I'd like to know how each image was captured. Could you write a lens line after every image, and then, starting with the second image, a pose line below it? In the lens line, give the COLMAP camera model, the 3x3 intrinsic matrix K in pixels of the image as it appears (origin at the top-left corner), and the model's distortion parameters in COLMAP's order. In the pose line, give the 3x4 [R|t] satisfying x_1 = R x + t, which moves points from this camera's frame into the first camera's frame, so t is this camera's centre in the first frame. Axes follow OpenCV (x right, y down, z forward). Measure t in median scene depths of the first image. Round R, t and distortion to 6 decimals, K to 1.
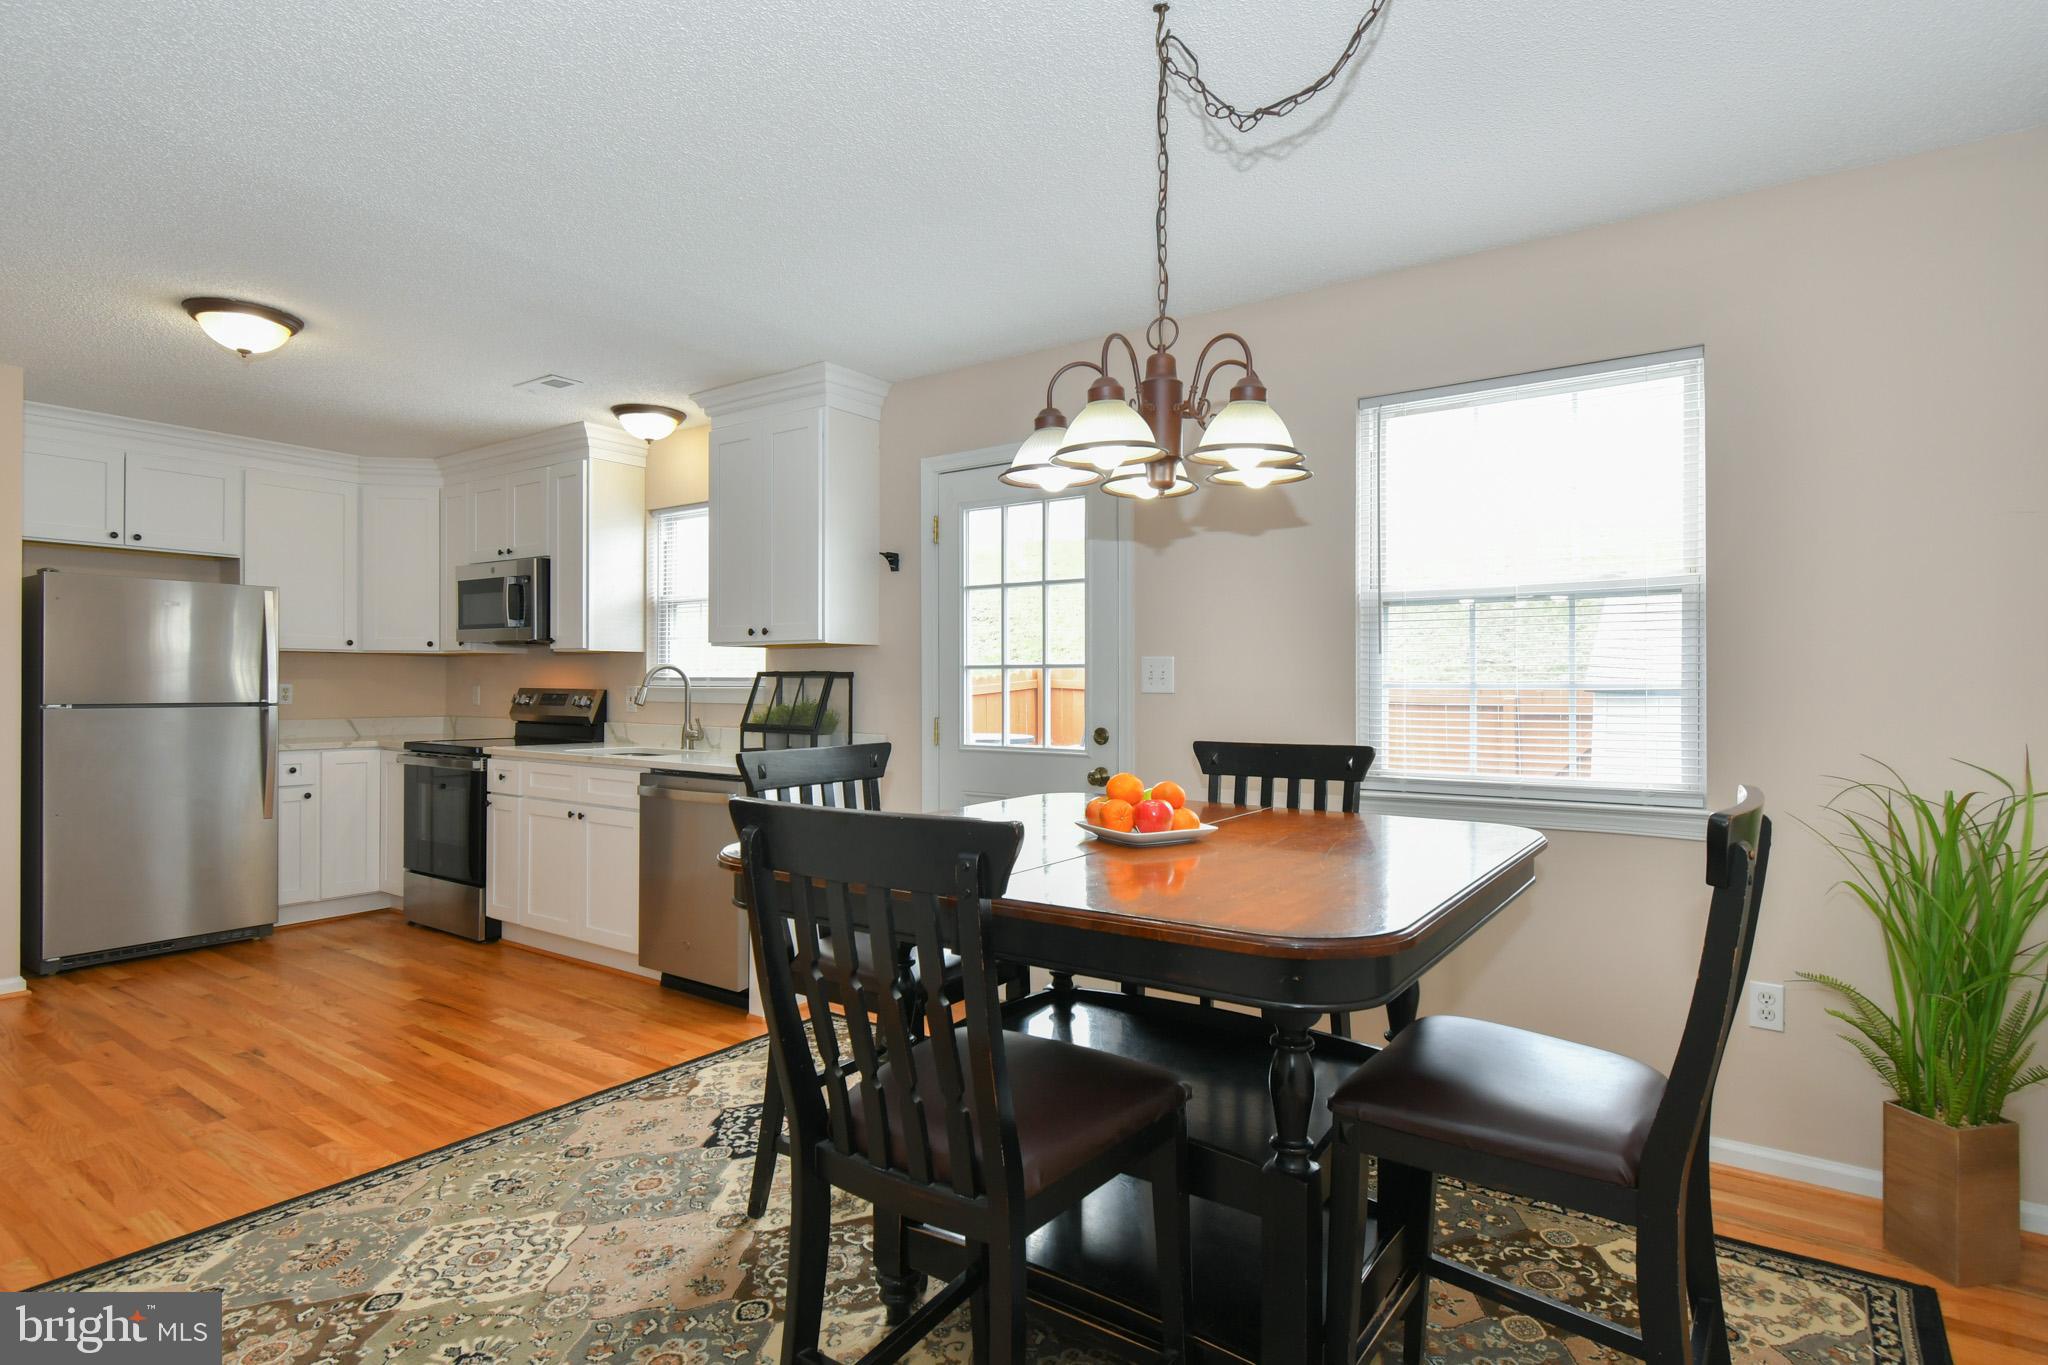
lens RADIAL K [[1048.8, 0, 1024.0], [0, 1048.8, 682.5], [0, 0, 1]] dist [0.014554, -0.009406]
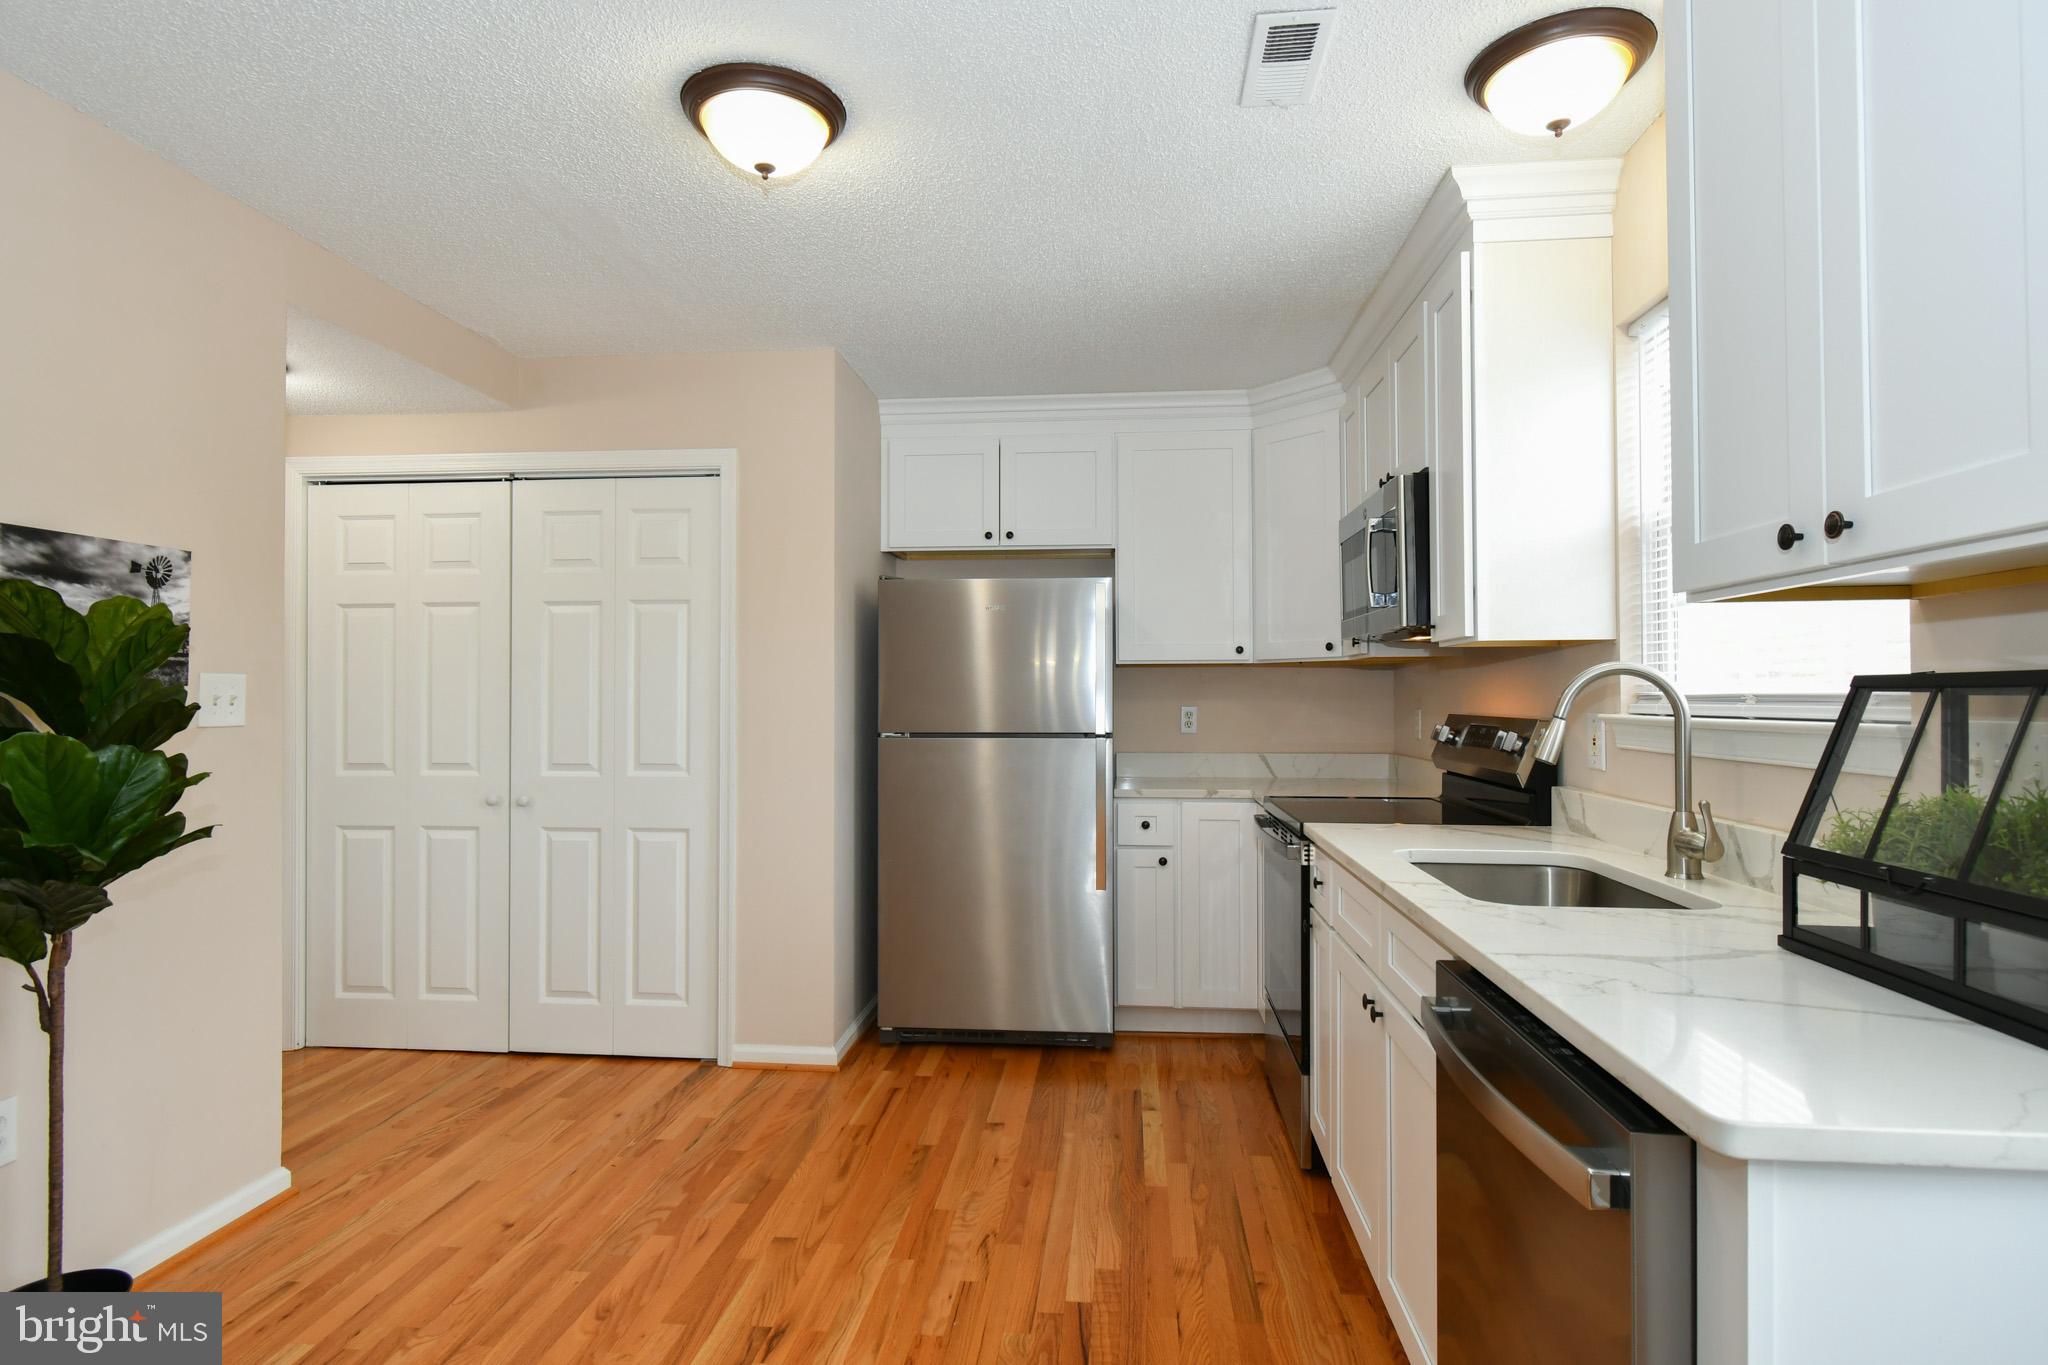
lens RADIAL K [[1051.3, 0, 1024.0], [0, 1051.3, 682.5], [0, 0, 1]] dist [0.001767, -0.001031]
pose [[0.498082, -0.017797, -0.866947, -0.100628], [0.003982, 0.999826, -0.018237, -0.003321], [0.867121, 0.005631, 0.498066, 0.583317]]
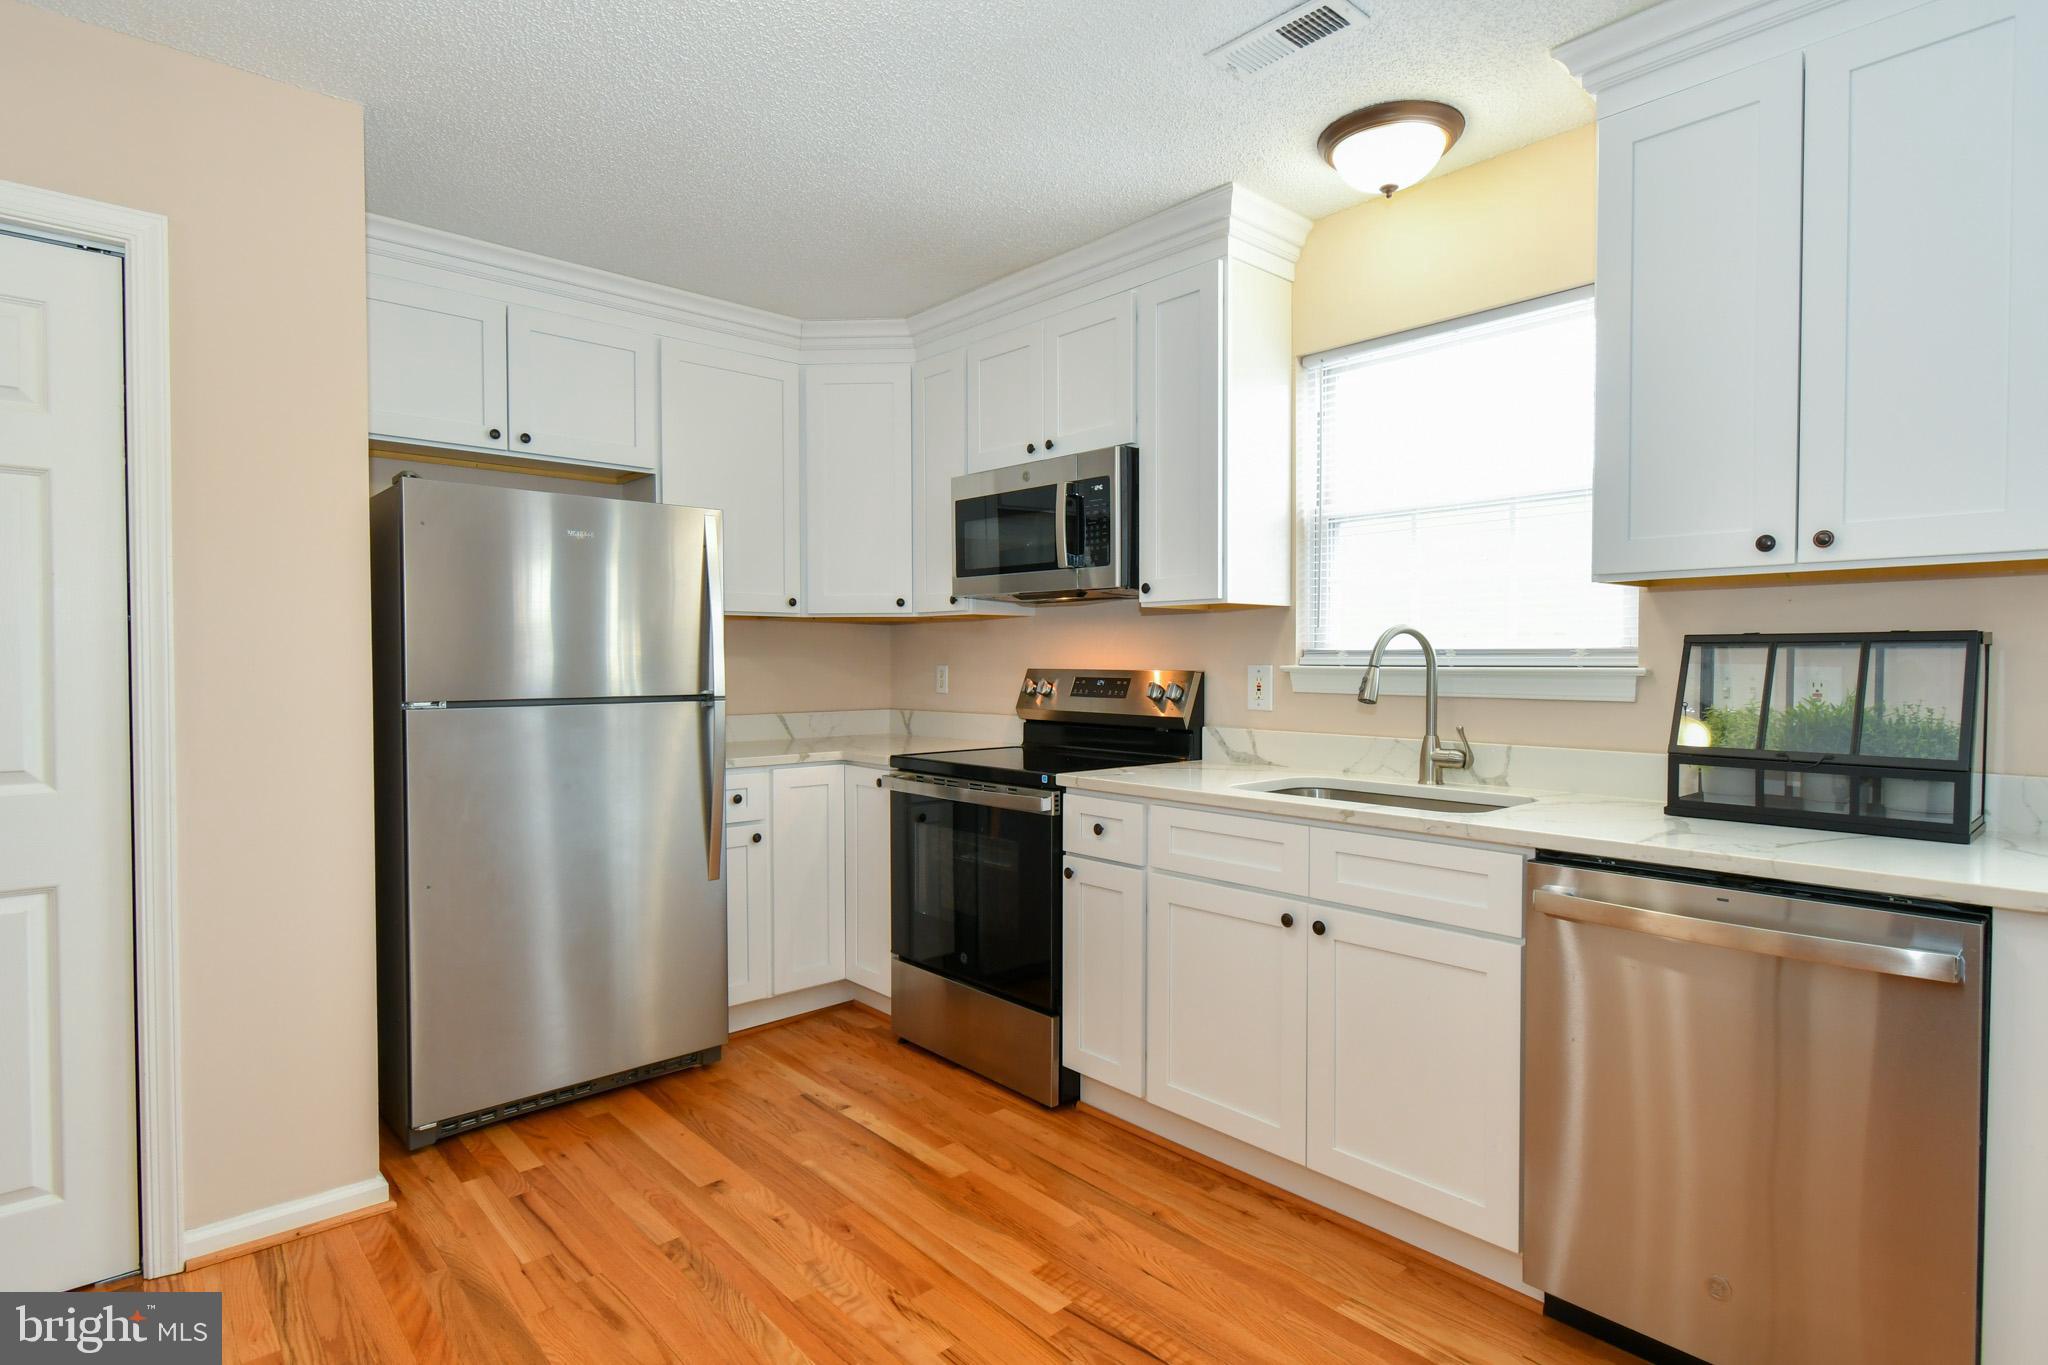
lens RADIAL K [[1043.8, 0, 1024.0], [0, 1043.8, 682.5], [0, 0, 1]] dist [-0.000806, -0.000203]
pose [[0.976524, -0.000577, -0.215406, -0.402483], [0.005619, 0.999724, 0.022796, -0.001318], [0.215334, -0.023471, 0.976258, 0.435958]]
